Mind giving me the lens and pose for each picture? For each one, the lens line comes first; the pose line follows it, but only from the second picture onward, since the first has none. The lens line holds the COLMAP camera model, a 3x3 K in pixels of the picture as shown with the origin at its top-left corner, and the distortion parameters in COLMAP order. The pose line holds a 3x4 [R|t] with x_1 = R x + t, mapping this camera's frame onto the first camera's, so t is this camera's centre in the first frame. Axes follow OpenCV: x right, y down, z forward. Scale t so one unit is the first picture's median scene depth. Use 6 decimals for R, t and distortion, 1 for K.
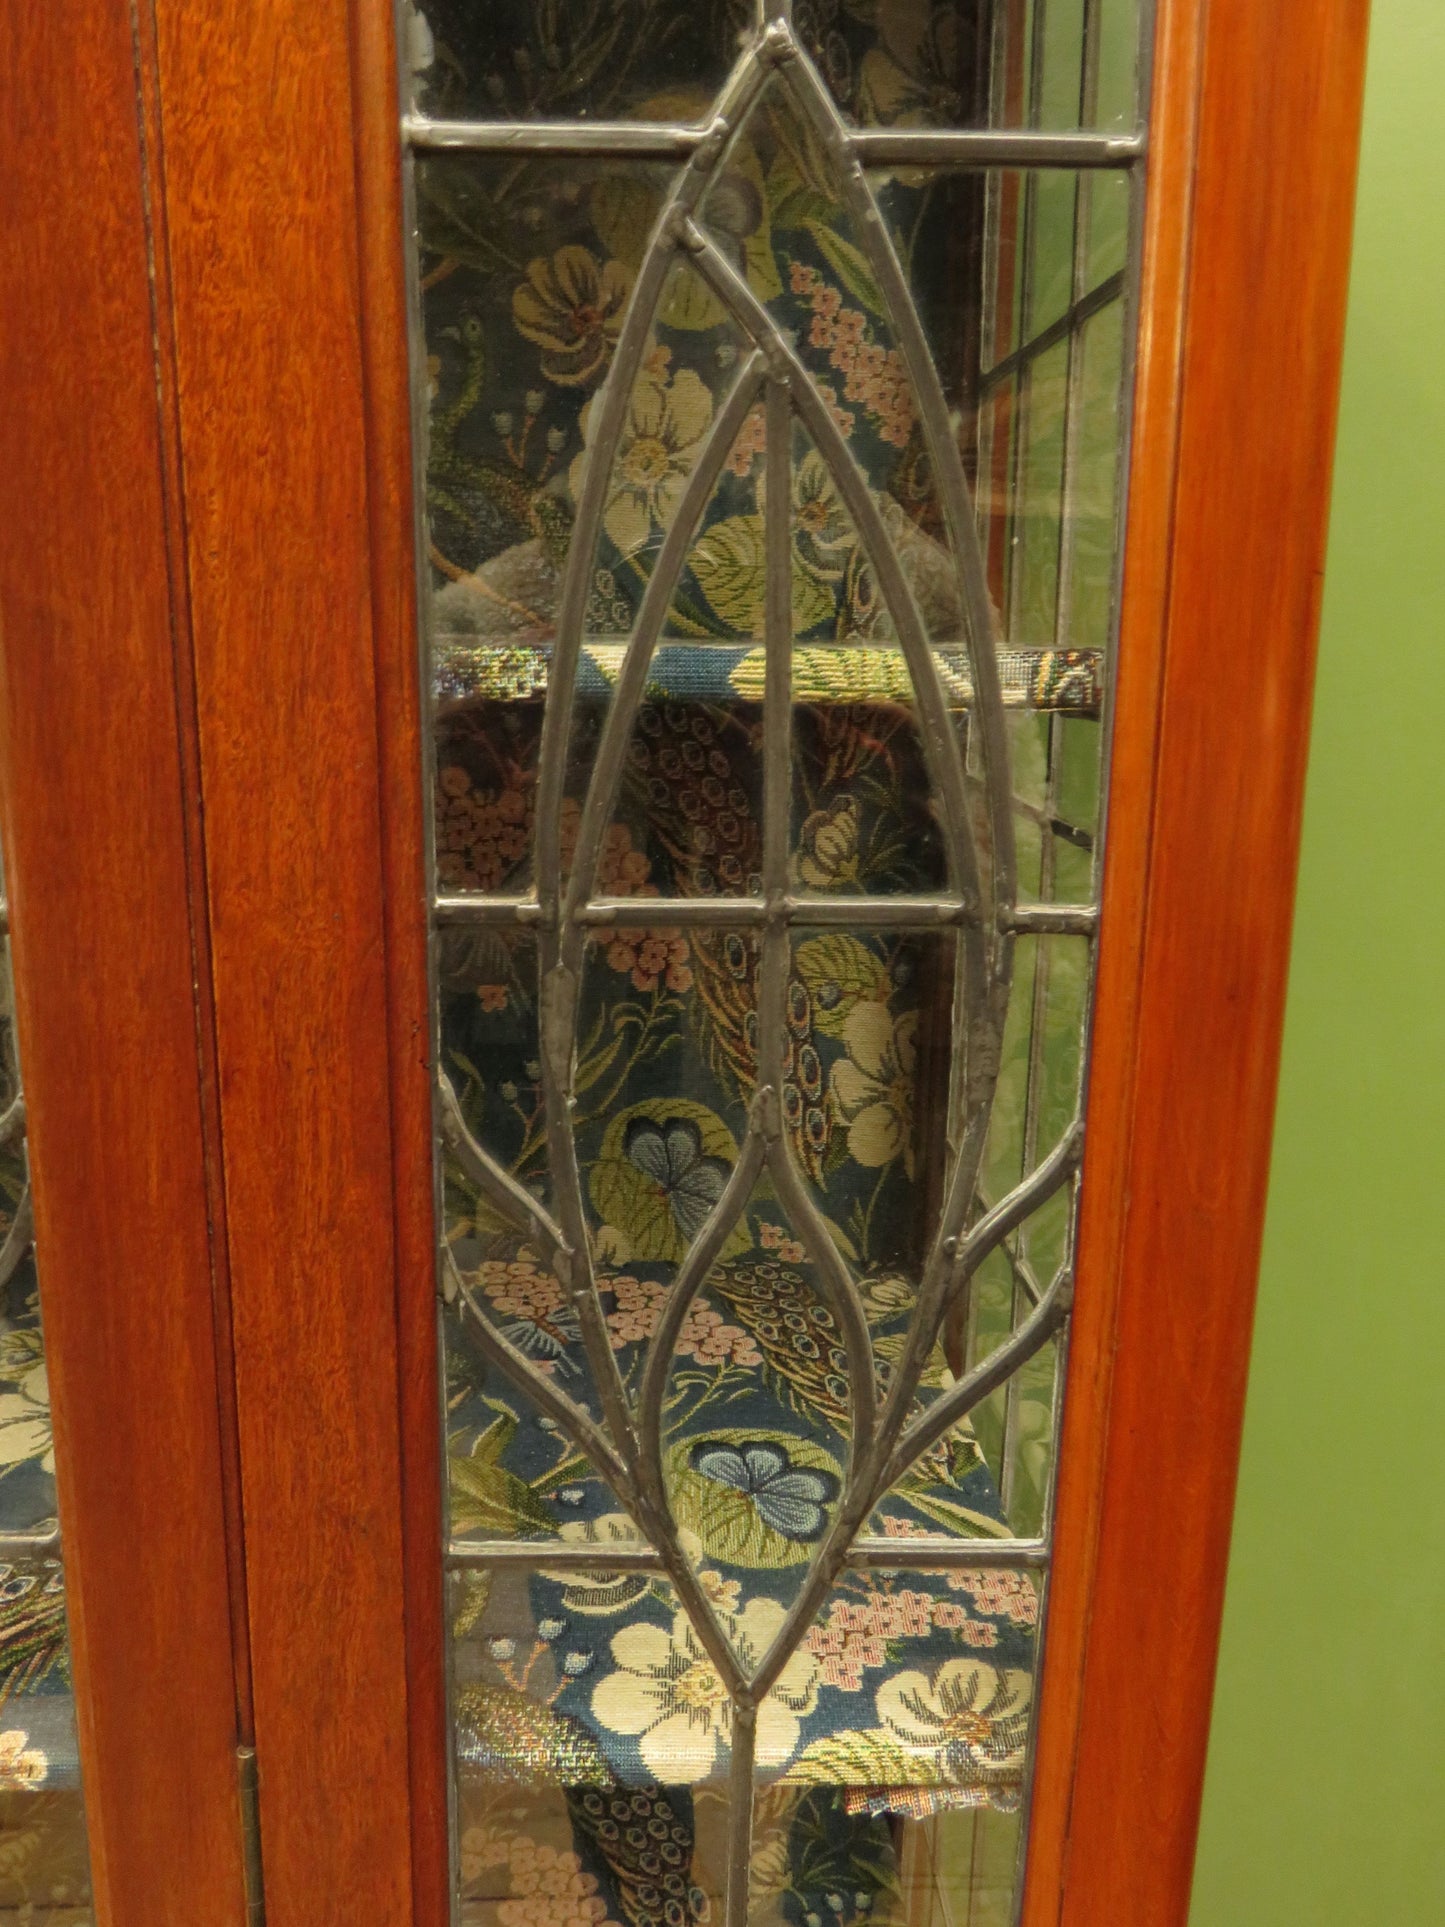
lens RADIAL K [[1600.2, 0, 723.8], [0, 1600.2, 951.6], [0, 0, 1]] dist [-0.033251, 0.014328]
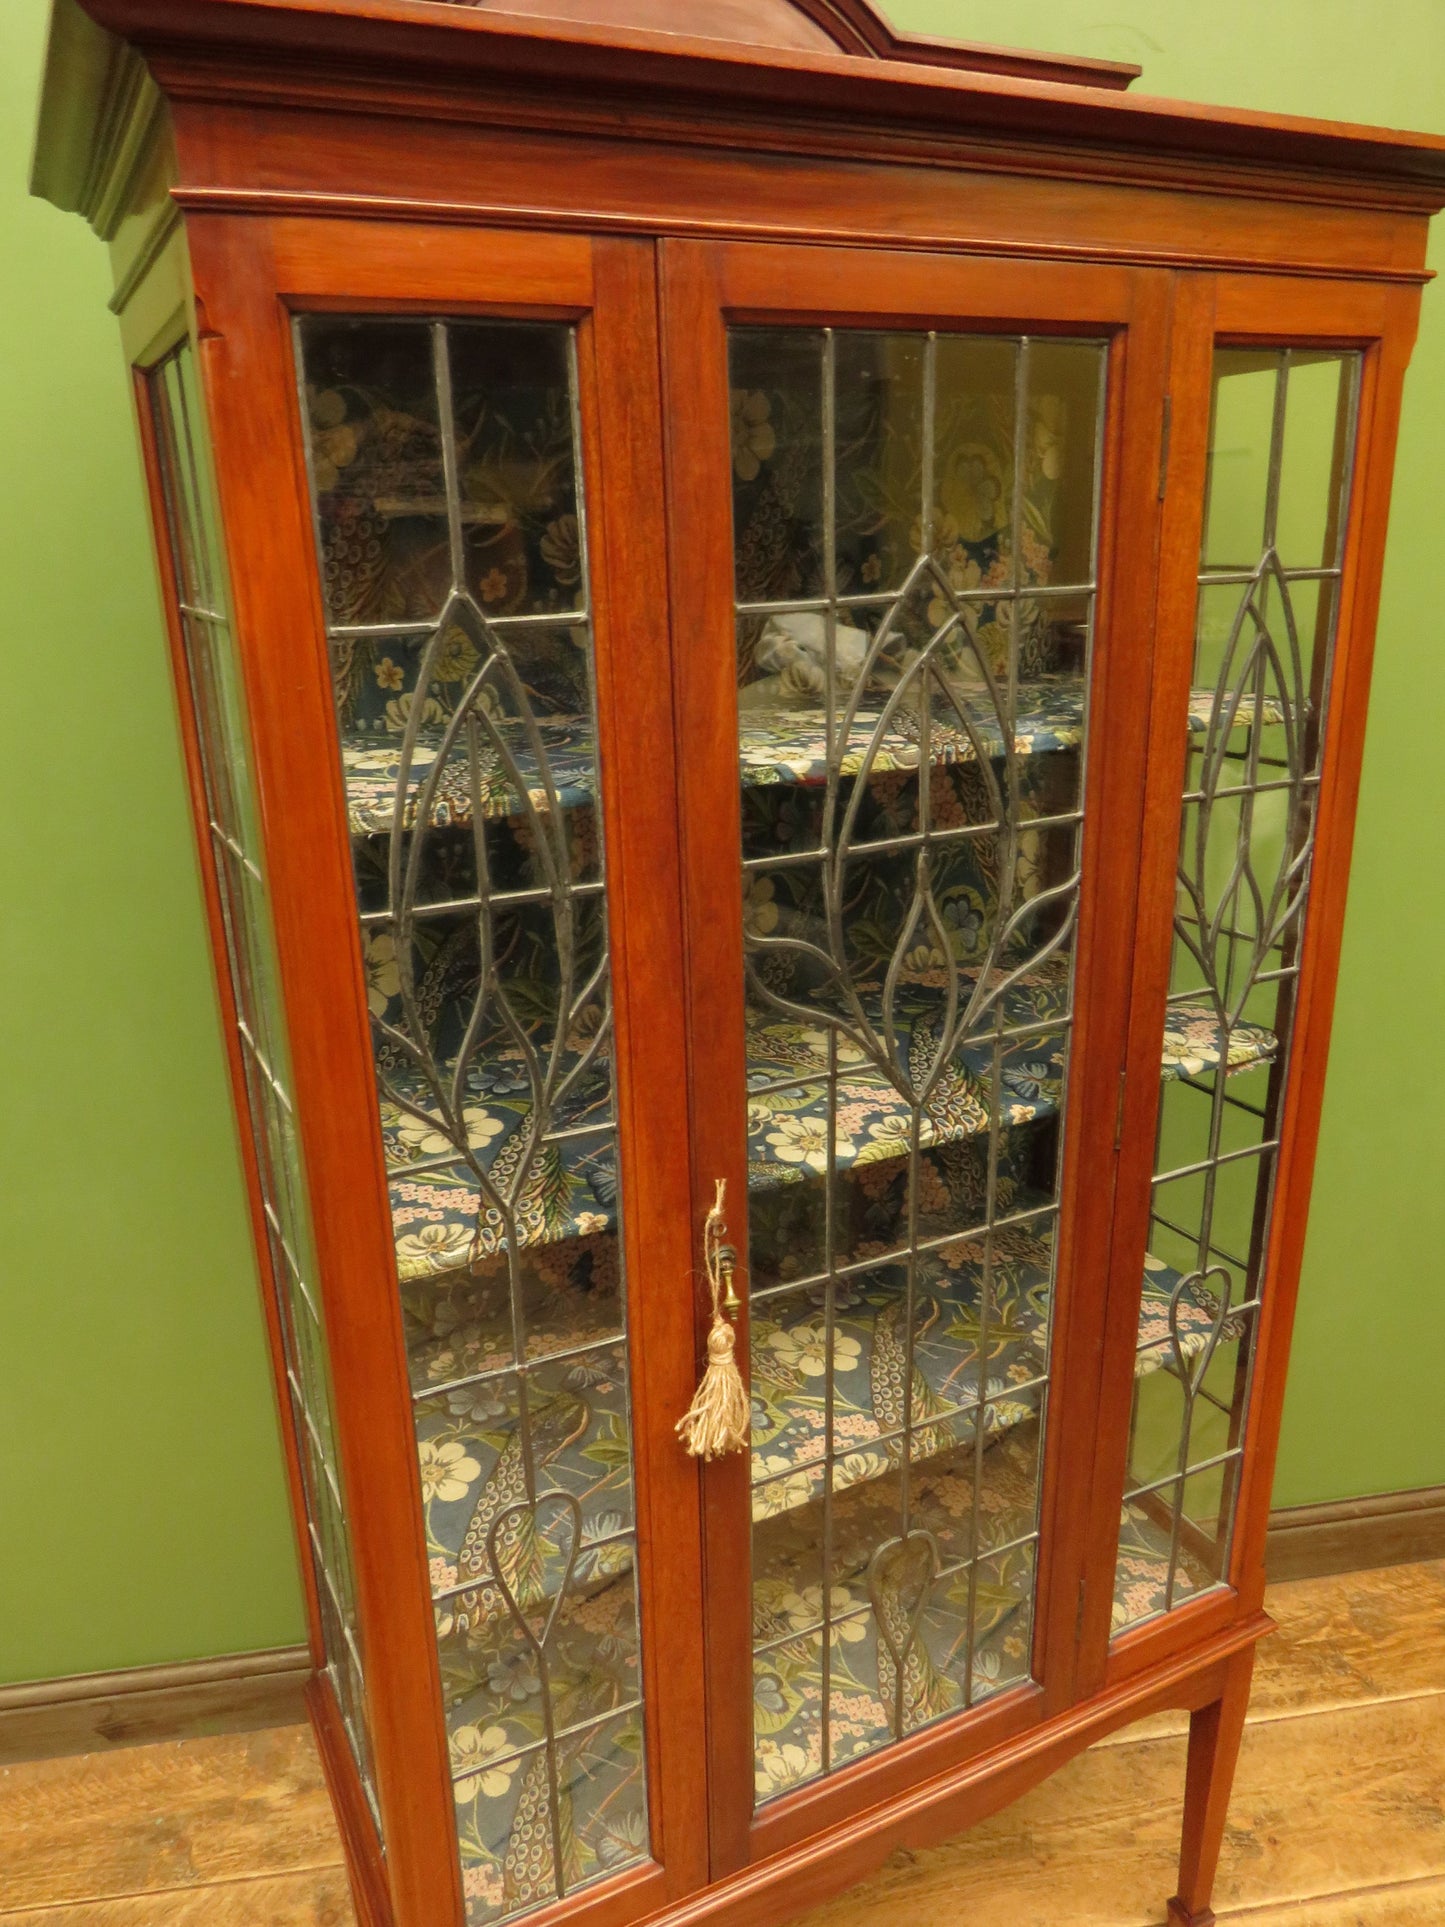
lens RADIAL K [[1399.6, 0, 725.6], [0, 1399.6, 991.9], [0, 0, 1]] dist [-0.035929, 0.013595]
pose [[0.898542, -0.178898, 0.400772, -1.895347], [0.130319, 0.980723, 0.145601, -0.150253], [-0.419094, -0.078600, 0.904534, -1.063867]]
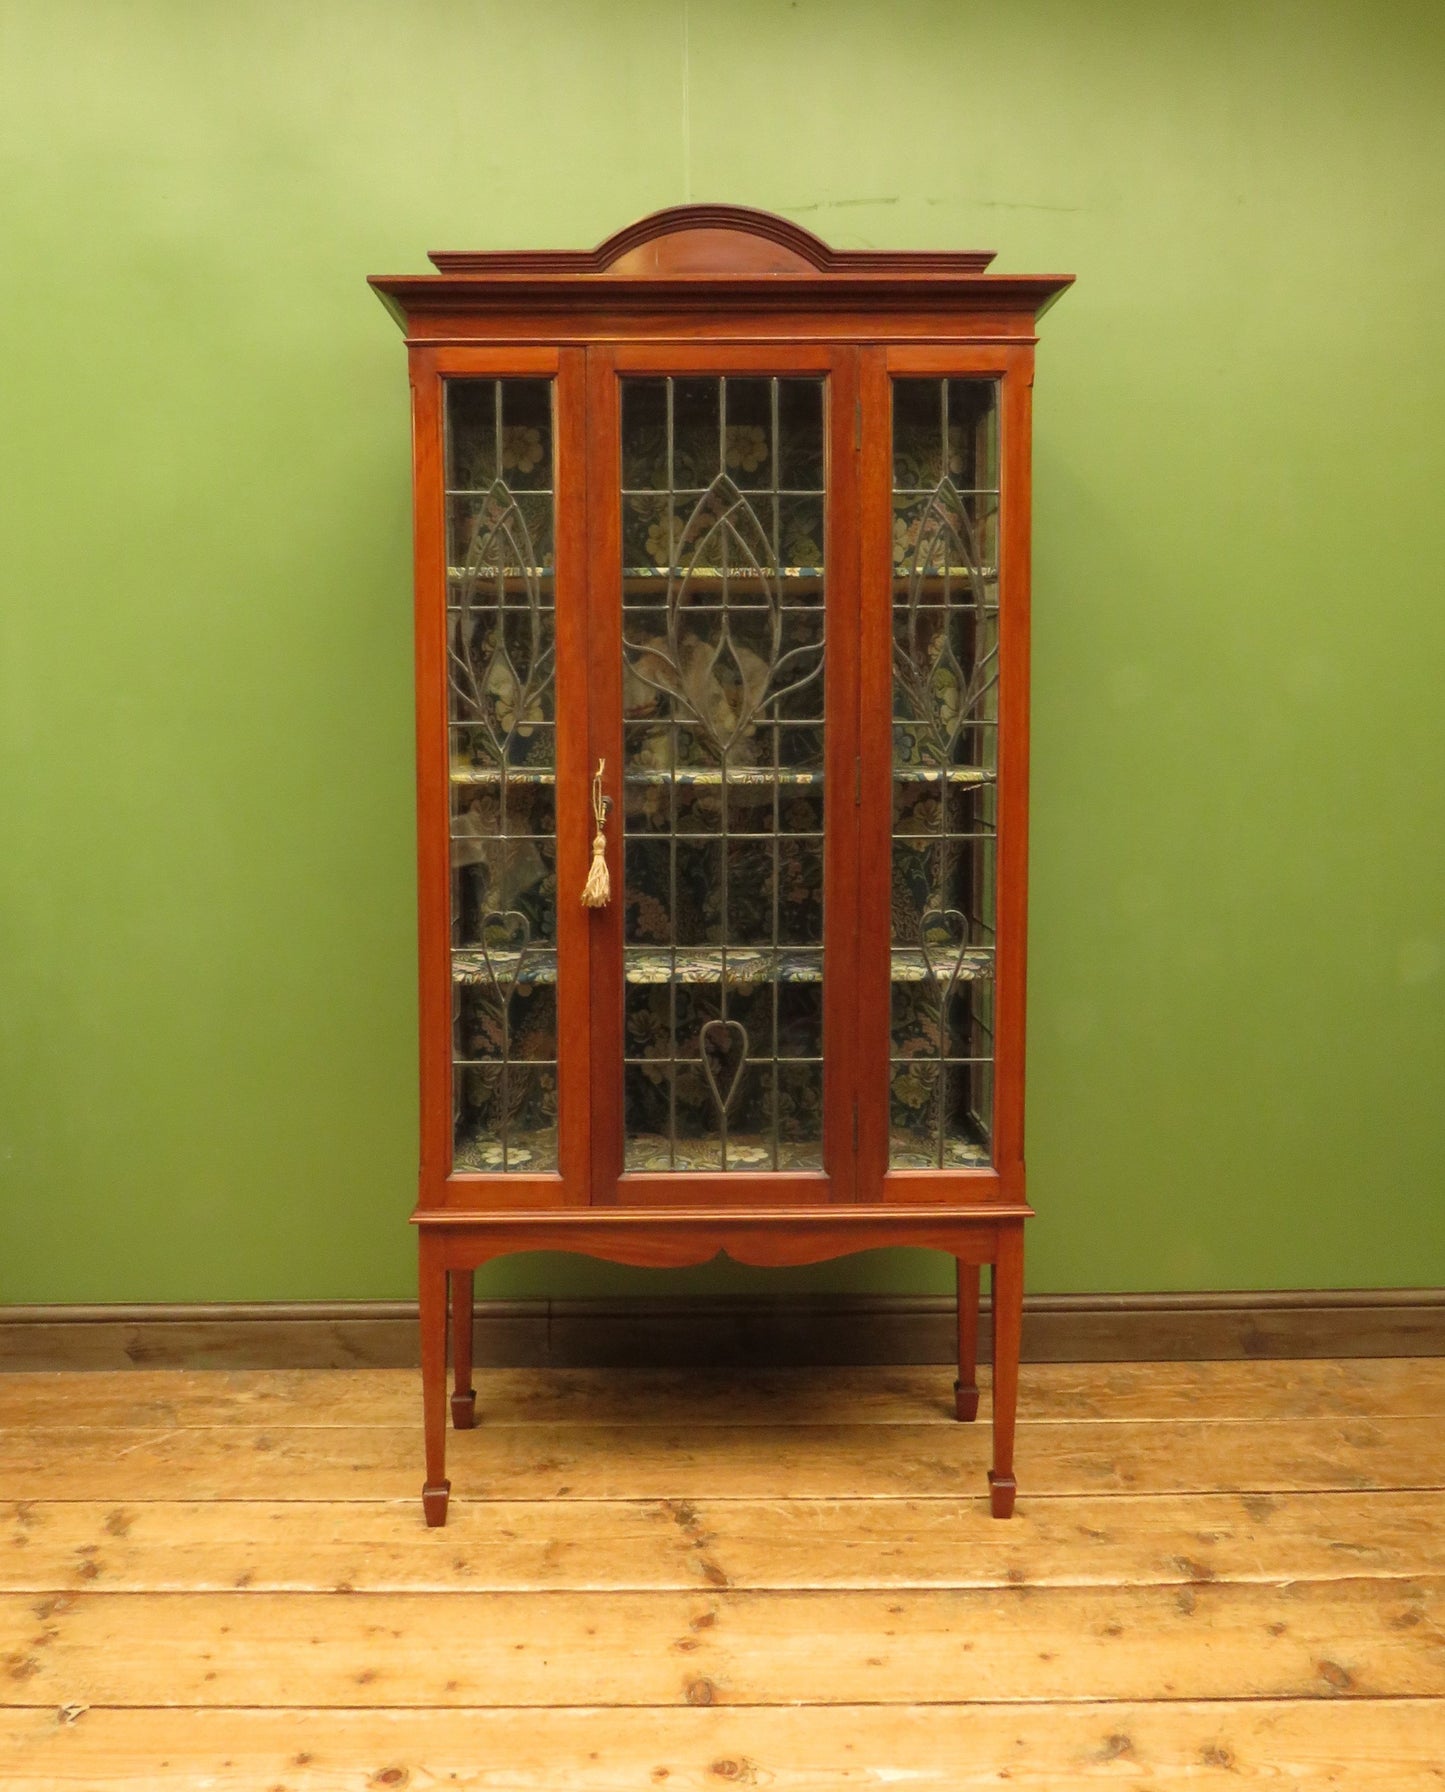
lens RADIAL K [[1576.6, 0, 719.8], [0, 1576.6, 845.1], [0, 0, 1]] dist [-0.041248, 0.016102]
pose [[0.999810, -0.018913, -0.004727, -0.697285], [0.018132, 0.991242, -0.130804, 1.390624], [0.007159, 0.130693, 0.991397, -4.106657]]
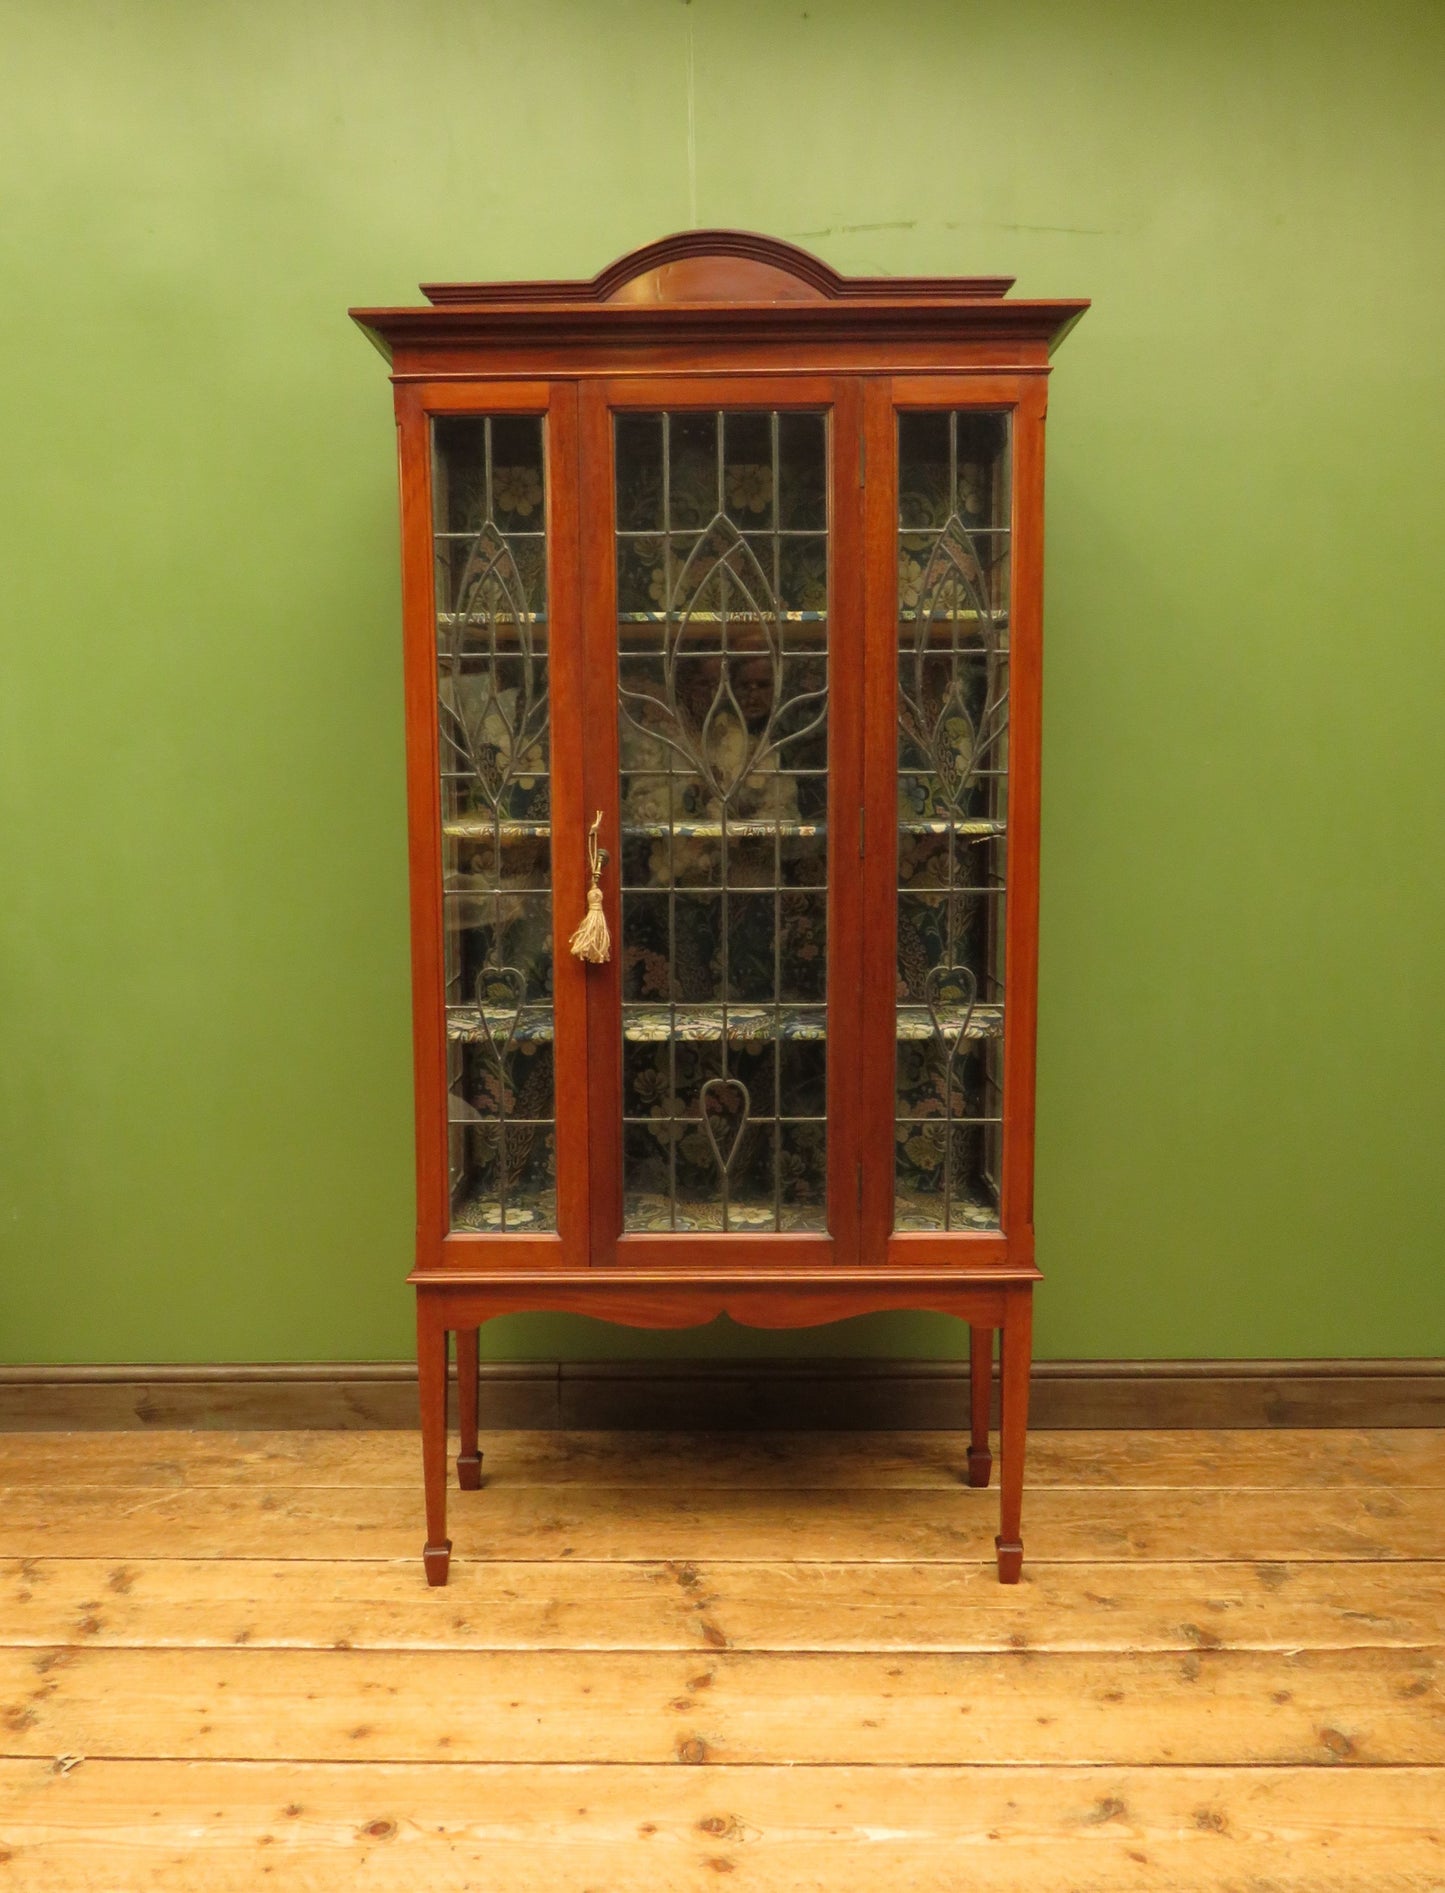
lens RADIAL K [[1613.3, 0, 734.7], [0, 1613.3, 989.0], [0, 0, 1]] dist [-0.029793, 0.003310]
pose [[0.999340, -0.018175, -0.031440, -0.518778], [0.015540, 0.996501, -0.082119, 1.421590], [0.032823, 0.081576, 0.996127, -4.089379]]
